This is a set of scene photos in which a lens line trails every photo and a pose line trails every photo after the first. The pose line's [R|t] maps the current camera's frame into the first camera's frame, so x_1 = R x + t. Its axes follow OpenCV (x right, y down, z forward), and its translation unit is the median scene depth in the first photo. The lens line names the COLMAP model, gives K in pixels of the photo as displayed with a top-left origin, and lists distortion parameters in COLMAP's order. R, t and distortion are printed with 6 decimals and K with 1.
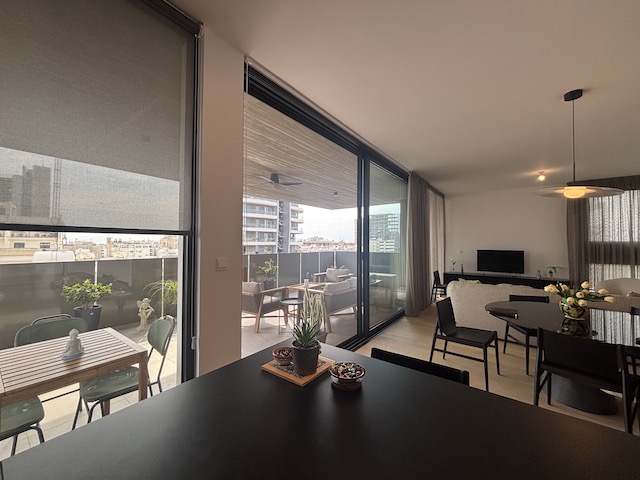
lens RADIAL K [[258.0, 0, 321.9], [0, 258.0, 235.3], [0, 0, 1]] dist [-0.000018, -0.000688]
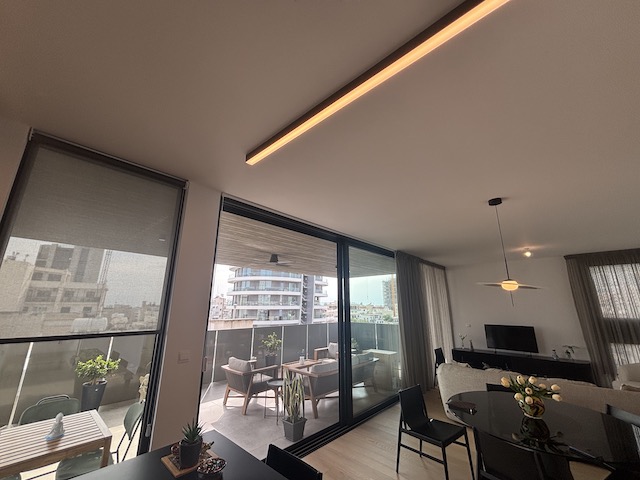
lens RADIAL K [[258.0, 0, 321.6], [0, 258.0, 236.2], [0, 0, 1]] dist [-0.000018, -0.000688]
pose [[0.994535, -0.026952, -0.100870, 0.167517], [0.002832, 0.972715, -0.231987, -0.066182], [0.104370, 0.230433, 0.967475, -0.103497]]
